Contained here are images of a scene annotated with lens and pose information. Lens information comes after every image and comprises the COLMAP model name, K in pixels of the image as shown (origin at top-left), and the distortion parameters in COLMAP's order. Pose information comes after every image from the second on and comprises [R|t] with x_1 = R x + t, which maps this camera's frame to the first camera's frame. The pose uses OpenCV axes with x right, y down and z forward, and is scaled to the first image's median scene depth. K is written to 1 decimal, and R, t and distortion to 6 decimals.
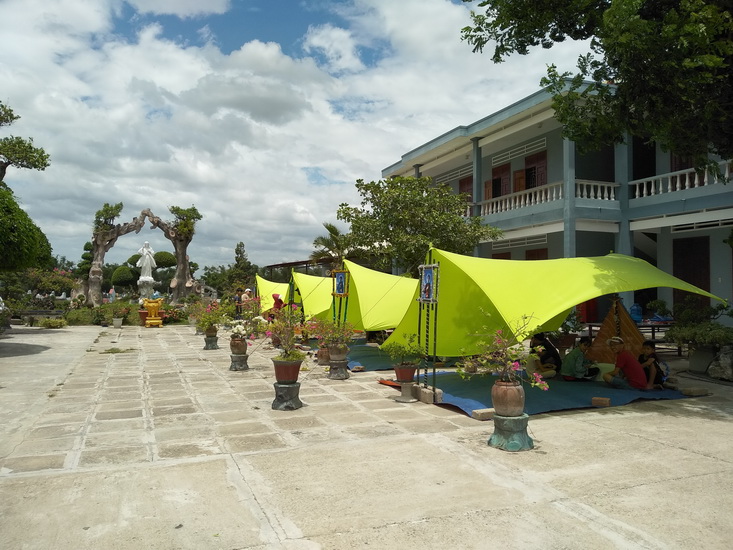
lens RADIAL K [[573.2, 0, 367.7], [0, 573.2, 282.5], [0, 0, 1]] dist [0.024665, -0.001549]
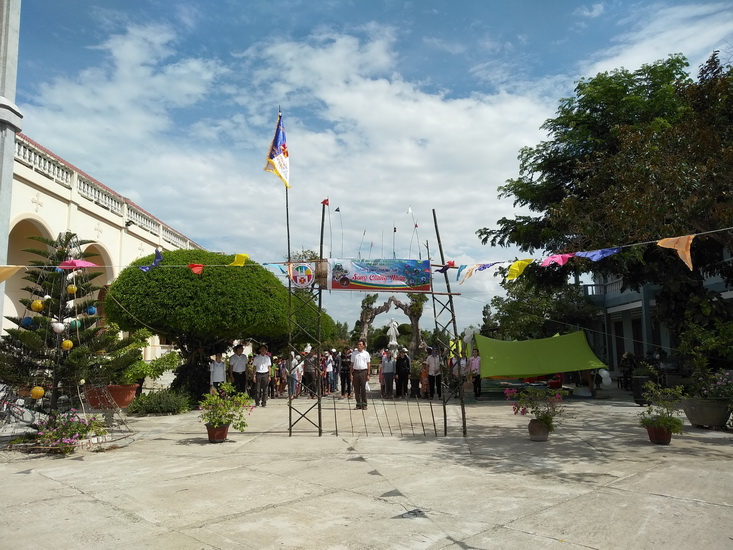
lens RADIAL K [[573.2, 0, 367.9], [0, 573.2, 278.0], [0, 0, 1]] dist [0.024665, -0.001549]
pose [[0.899904, -0.069958, -0.430440, 0.207463], [0.022834, 0.993254, -0.113692, -0.006754], [0.435489, 0.092483, 0.895431, -0.372747]]
